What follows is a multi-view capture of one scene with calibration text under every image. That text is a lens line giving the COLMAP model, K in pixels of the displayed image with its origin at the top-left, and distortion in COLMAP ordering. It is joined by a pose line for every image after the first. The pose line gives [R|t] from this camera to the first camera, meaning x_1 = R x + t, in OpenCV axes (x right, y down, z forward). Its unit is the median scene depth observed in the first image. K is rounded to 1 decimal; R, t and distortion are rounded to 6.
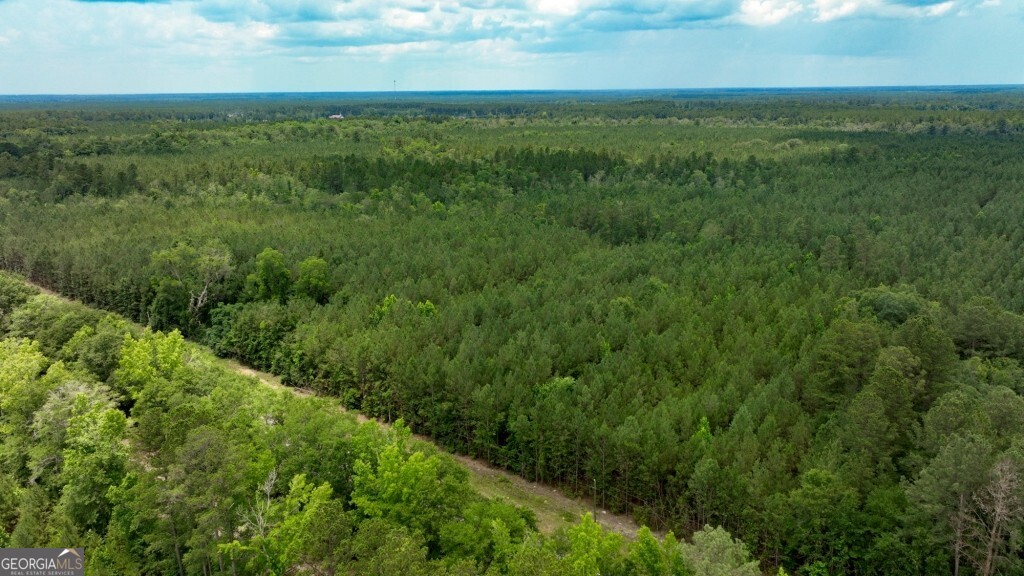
lens RADIAL K [[710.8, 0, 508.4], [0, 710.8, 284.6], [0, 0, 1]] dist [-0.003044, 0.016091]
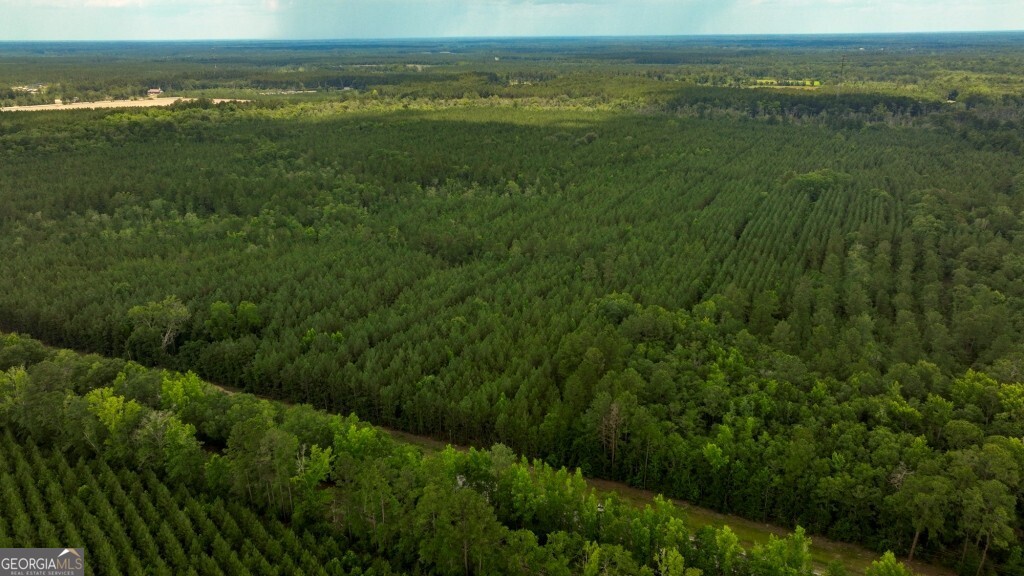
lens RADIAL K [[710.8, 0, 514.2], [0, 710.8, 291.0], [0, 0, 1]] dist [-0.003044, 0.016091]
pose [[0.970574, -0.074599, 0.228956, -0.033622], [0.056559, 0.994827, 0.084377, -0.069564], [-0.234066, -0.068945, 0.969773, -0.242686]]
